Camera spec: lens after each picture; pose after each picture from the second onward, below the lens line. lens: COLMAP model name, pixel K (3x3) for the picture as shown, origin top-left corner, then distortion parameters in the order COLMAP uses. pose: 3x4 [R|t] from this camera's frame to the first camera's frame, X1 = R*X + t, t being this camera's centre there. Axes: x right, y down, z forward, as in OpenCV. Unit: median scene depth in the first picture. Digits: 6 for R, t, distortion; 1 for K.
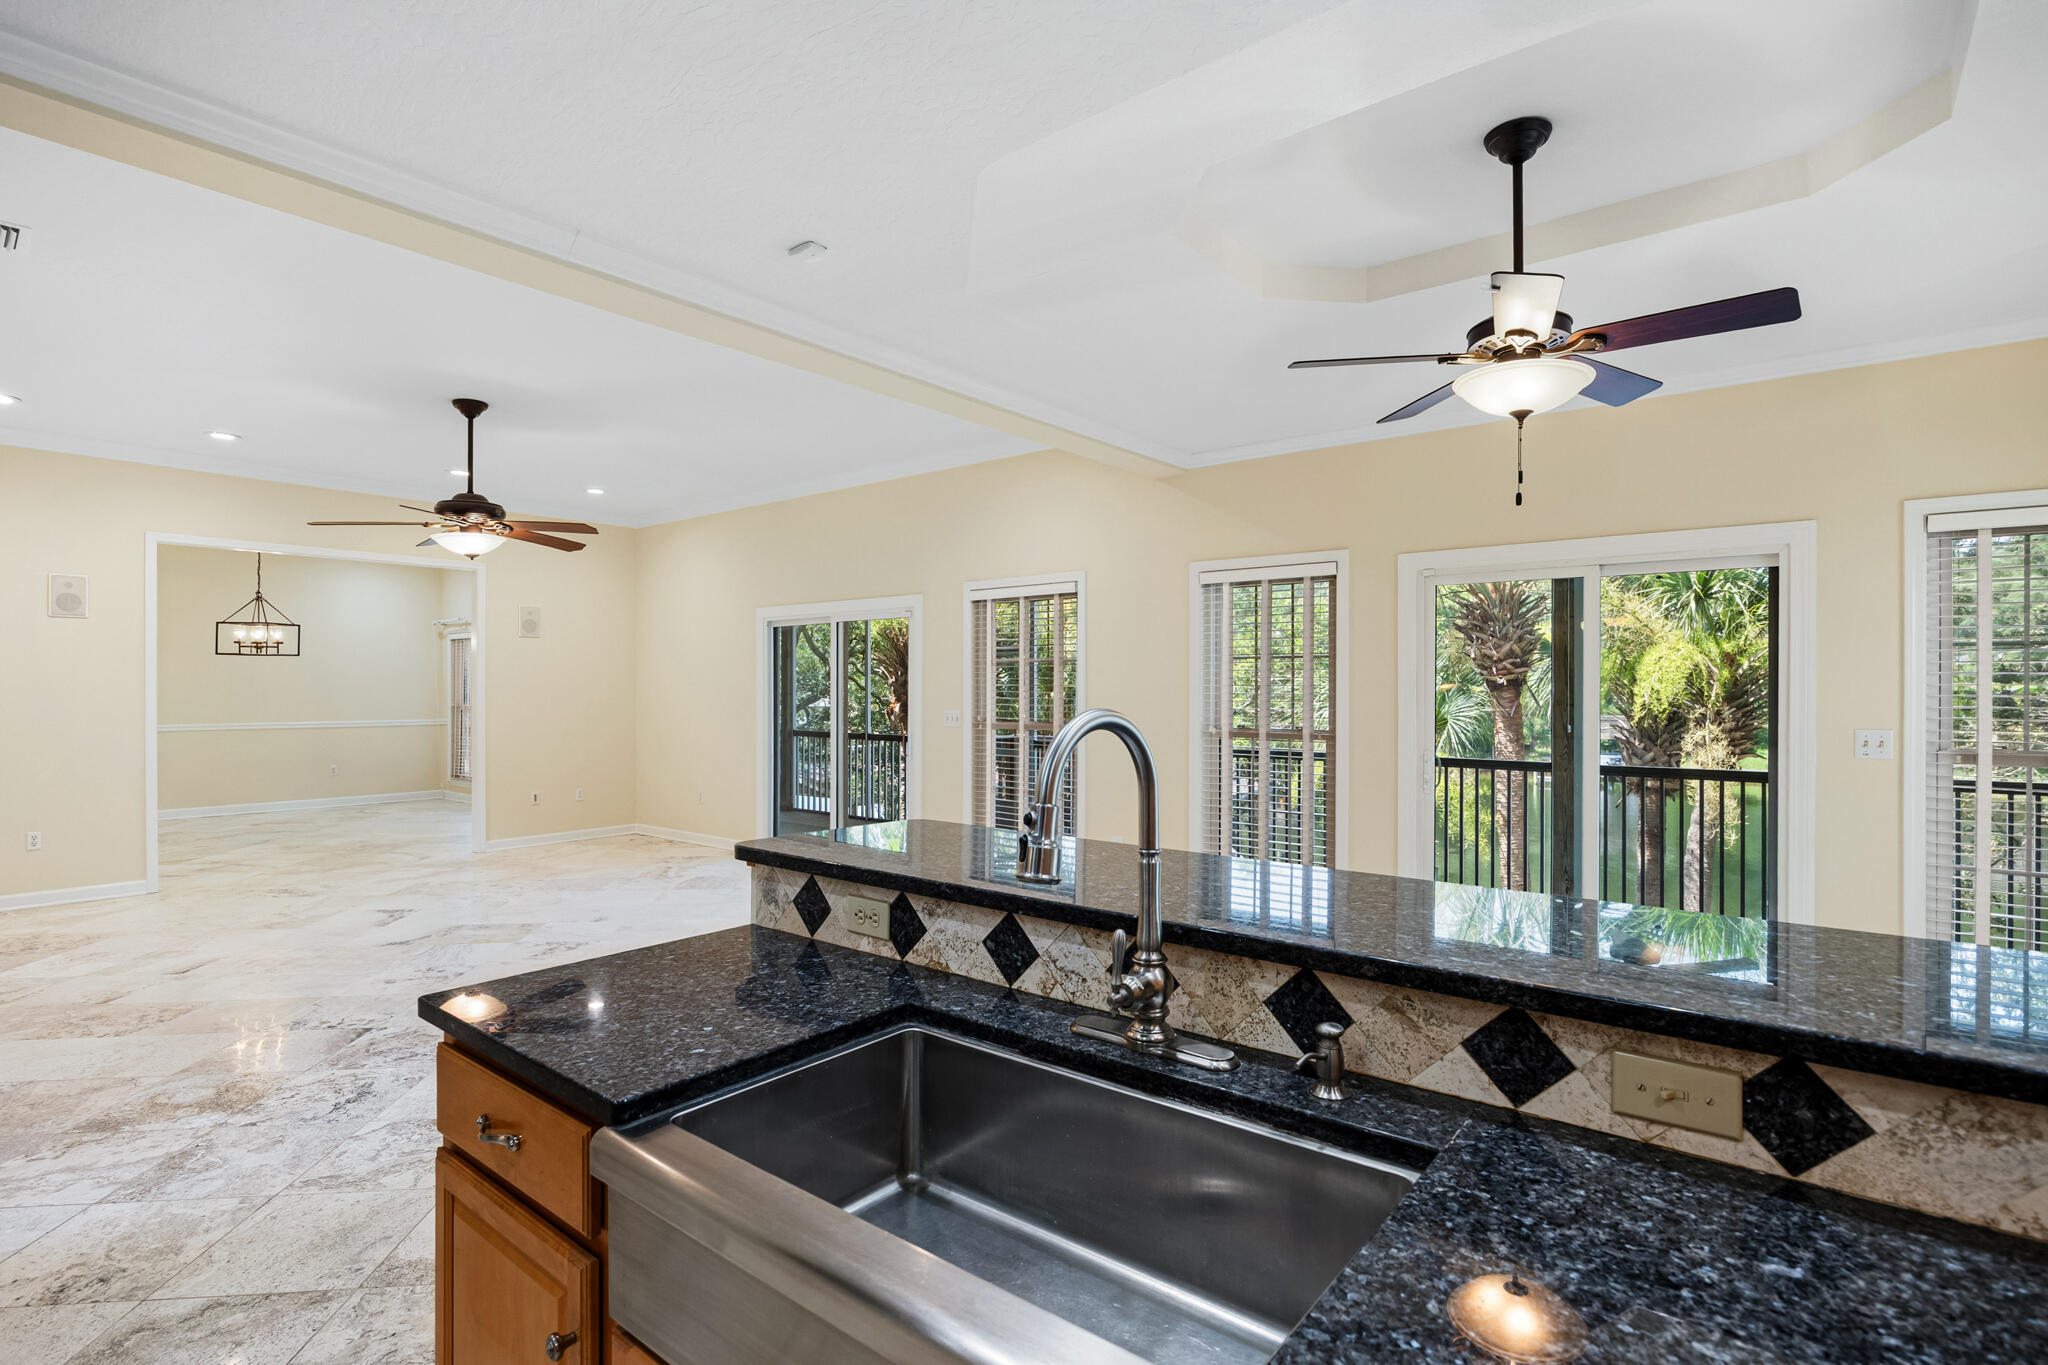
lens RADIAL K [[981.7, 0, 1030.4], [0, 981.7, 682.3], [0, 0, 1]] dist [-0.003854, -0.005980]
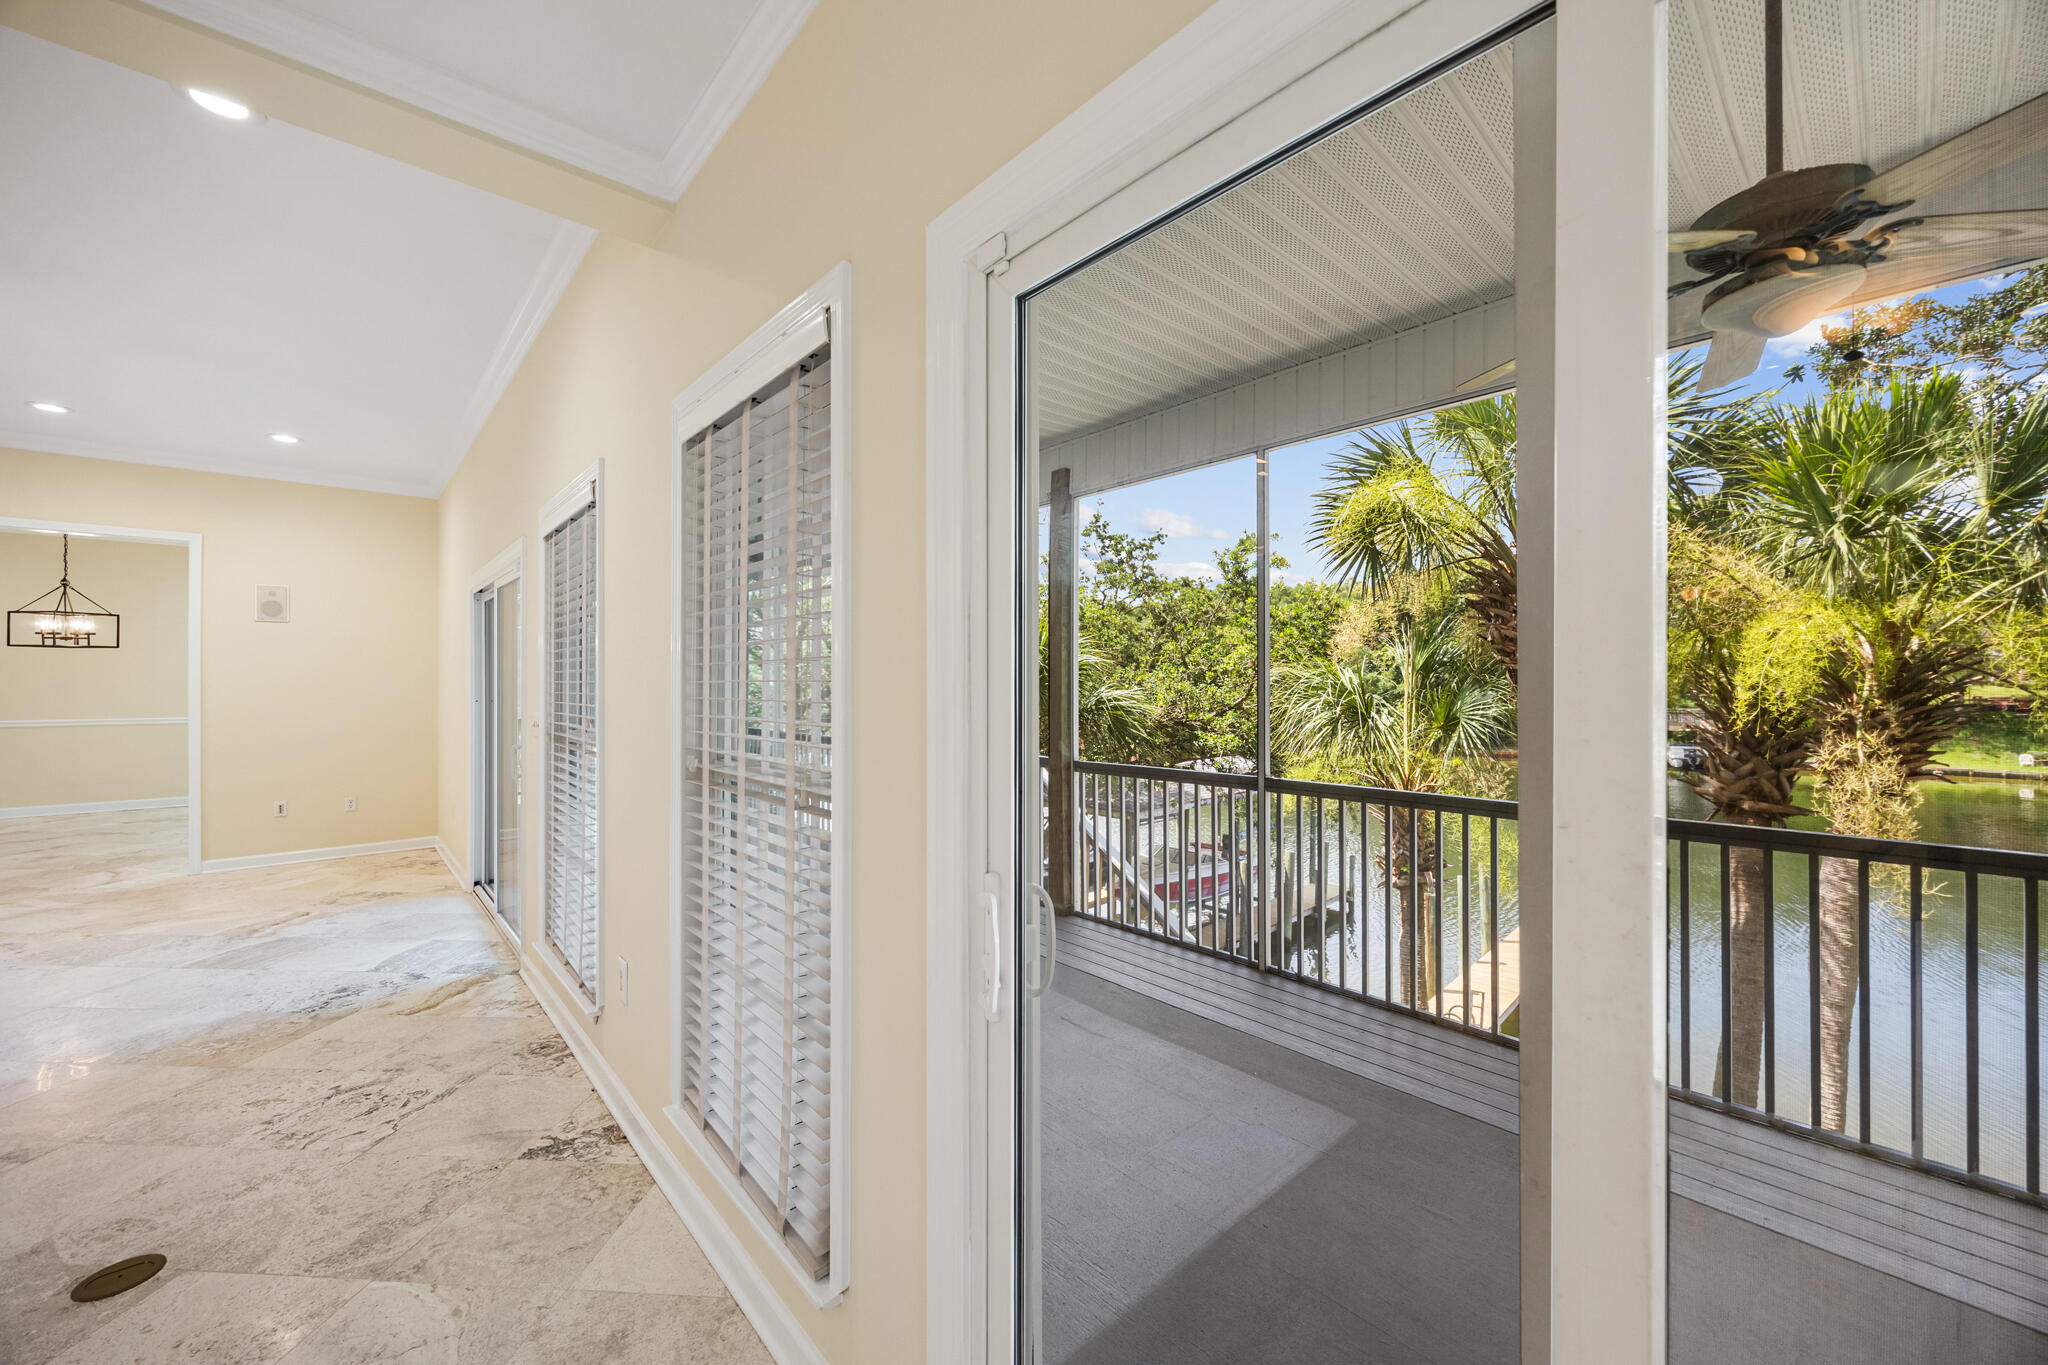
lens RADIAL K [[785.1, 0, 1024.0], [0, 785.1, 682.5], [0, 0, 1]] dist [0.000037, 0.000000]
pose [[0.986121, -0.002634, -0.166006, 0.361808], [0.002944, 0.999994, 0.001619, 0.011523], [0.166001, -0.002085, 0.986123, 0.614918]]
